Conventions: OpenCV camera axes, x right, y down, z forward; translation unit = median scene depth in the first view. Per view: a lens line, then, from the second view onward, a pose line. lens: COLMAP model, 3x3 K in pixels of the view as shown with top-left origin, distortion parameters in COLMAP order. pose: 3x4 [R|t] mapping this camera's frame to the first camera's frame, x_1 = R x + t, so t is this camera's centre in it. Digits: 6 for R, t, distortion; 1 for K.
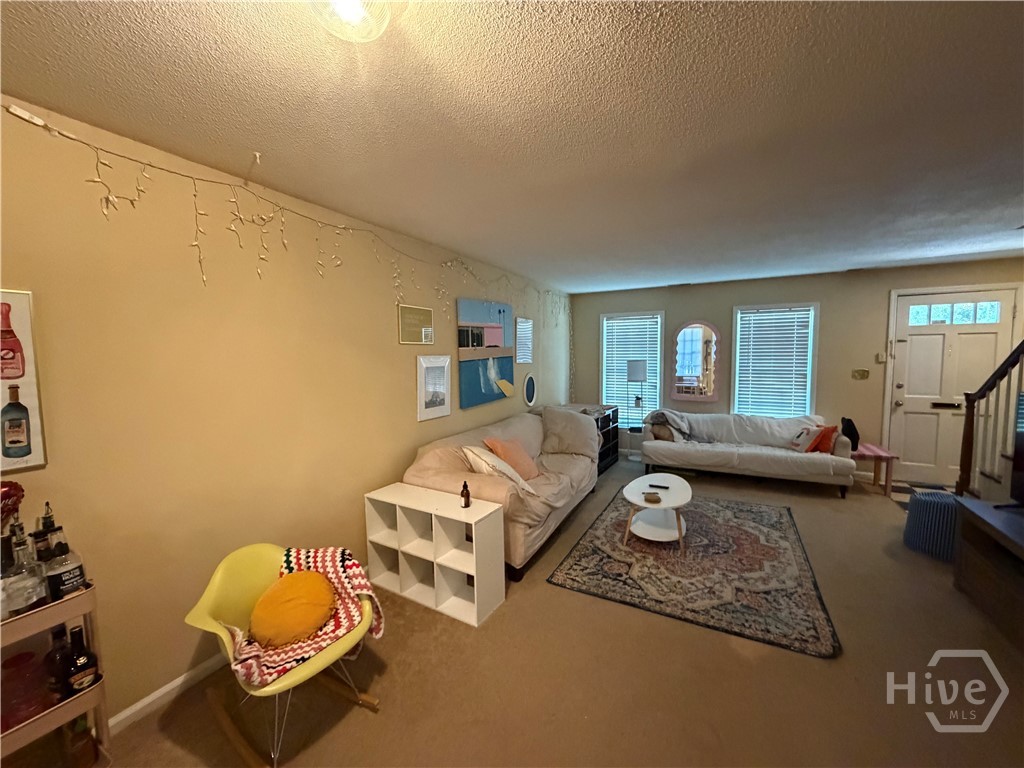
lens RADIAL K [[400.3, 0, 512.0], [0, 400.3, 384.0], [0, 0, 1]] dist [-0.010079, -0.000090]
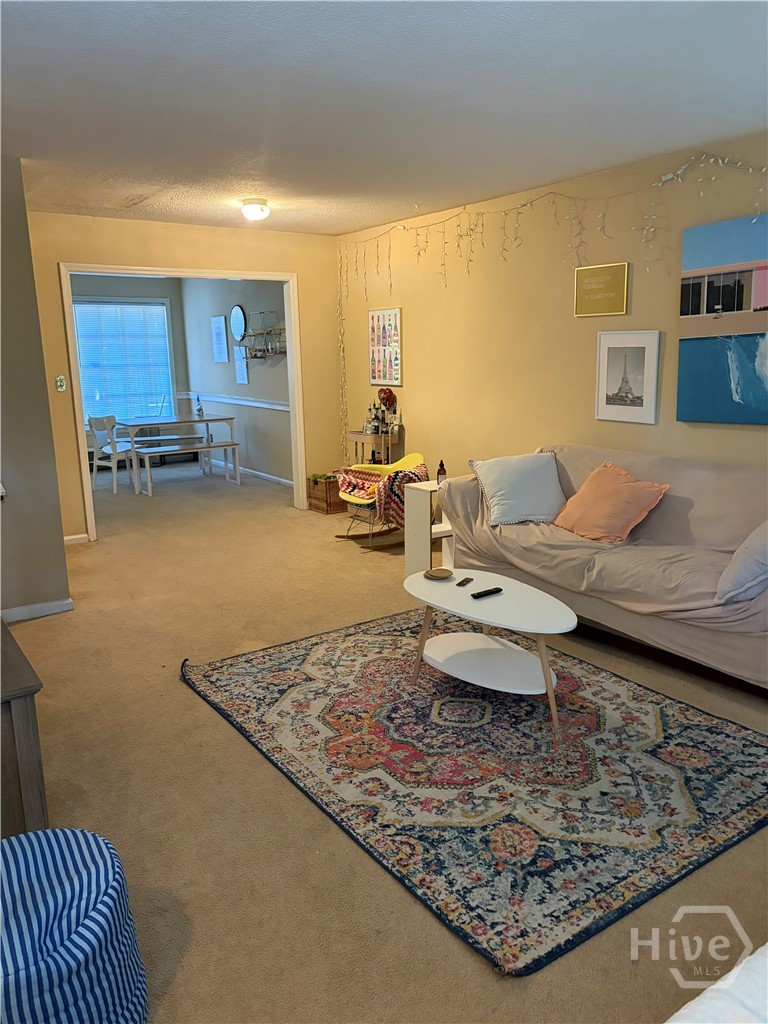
lens RADIAL K [[769.7, 0, 384.0], [0, 769.7, 512.0], [0, 0, 1]] dist [0.000217, -0.001434]
pose [[-0.447905, 0.205921, -0.870044, 1.267738], [-0.045001, 0.966690, 0.251962, -0.087782], [0.892948, 0.152008, -0.423719, 1.282632]]
